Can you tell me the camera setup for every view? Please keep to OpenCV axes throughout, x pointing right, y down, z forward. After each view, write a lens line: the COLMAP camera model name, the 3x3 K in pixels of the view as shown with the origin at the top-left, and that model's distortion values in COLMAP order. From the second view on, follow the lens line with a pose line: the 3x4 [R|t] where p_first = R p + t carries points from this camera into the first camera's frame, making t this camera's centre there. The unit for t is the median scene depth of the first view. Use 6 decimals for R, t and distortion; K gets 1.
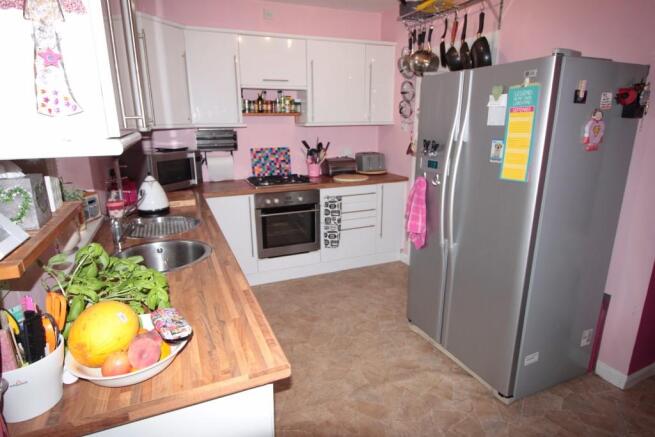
lens RADIAL K [[372.8, 0, 328.7], [0, 372.8, 219.3], [0, 0, 1]] dist [0.006919, 0.000722]
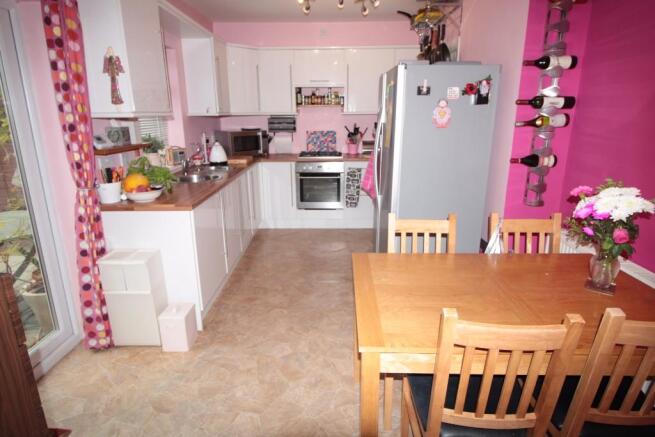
lens RADIAL K [[372.8, 0, 325.4], [0, 372.8, 218.0], [0, 0, 1]] dist [0.006919, 0.000722]
pose [[0.917977, 0.107279, -0.381851, 0.431998], [-0.102445, 0.994190, 0.033032, 0.078837], [0.383176, 0.008797, 0.923634, -0.244650]]
